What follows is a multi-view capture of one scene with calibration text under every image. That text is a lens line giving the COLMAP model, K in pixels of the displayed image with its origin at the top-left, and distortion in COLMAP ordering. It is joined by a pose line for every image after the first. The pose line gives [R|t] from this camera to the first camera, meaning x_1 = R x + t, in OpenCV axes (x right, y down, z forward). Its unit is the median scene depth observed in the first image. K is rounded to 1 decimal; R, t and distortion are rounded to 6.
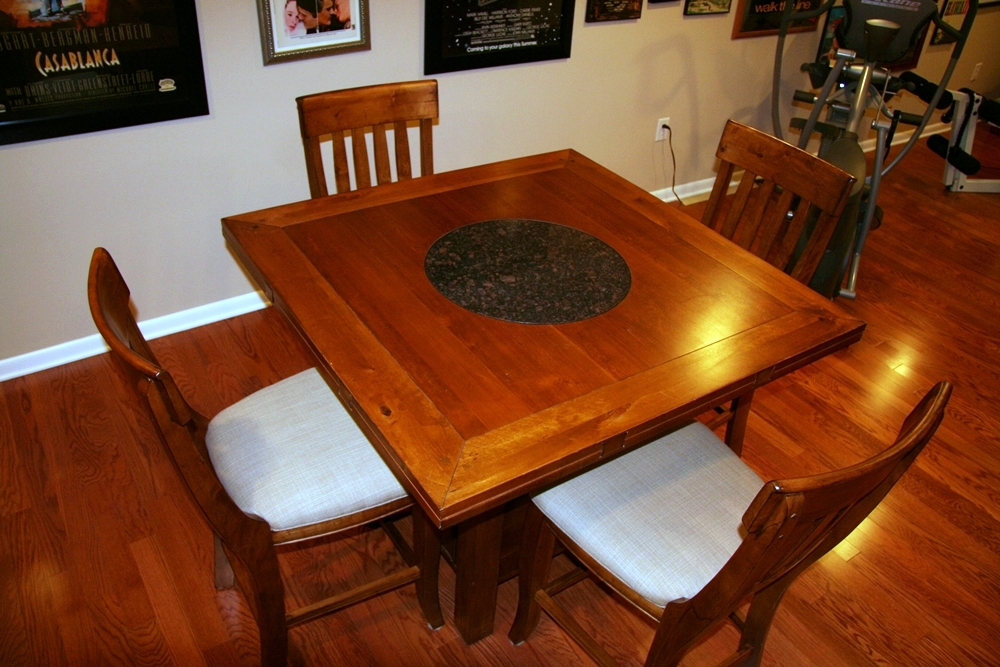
lens RADIAL K [[789.8, 0, 500.0], [0, 789.8, 333.5], [0, 0, 1]] dist [-0.102409, 0.078819]
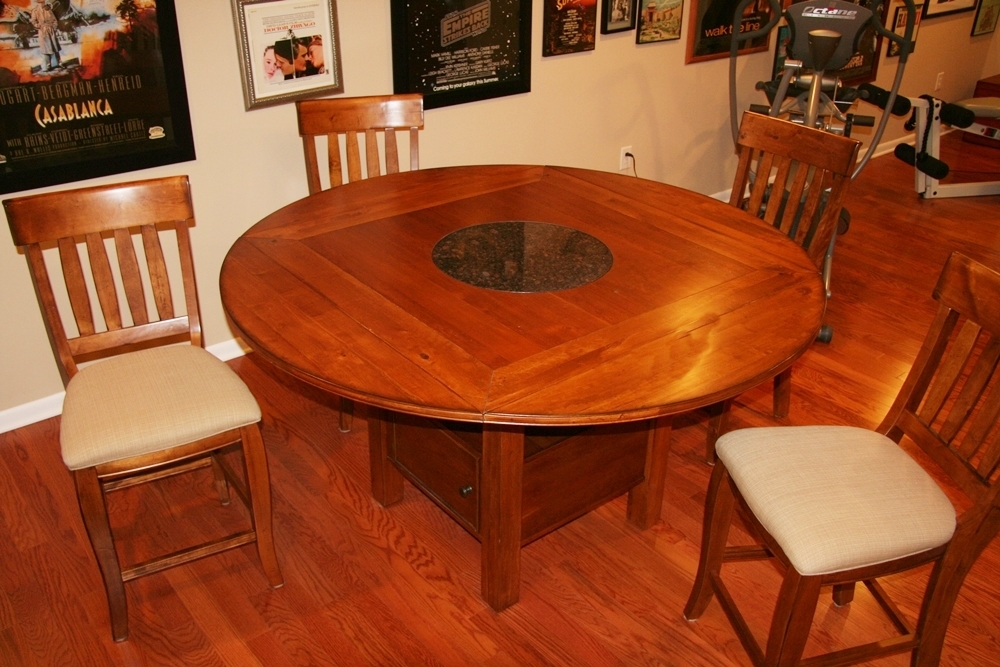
lens RADIAL K [[914.1, 0, 500.0], [0, 914.1, 333.5], [0, 0, 1]] dist [-0.002301, 0.013506]
pose [[0.995130, -0.083003, 0.053171, -0.051515], [0.088489, 0.989890, -0.110853, 0.116309], [-0.043432, 0.115018, 0.992413, -0.201750]]
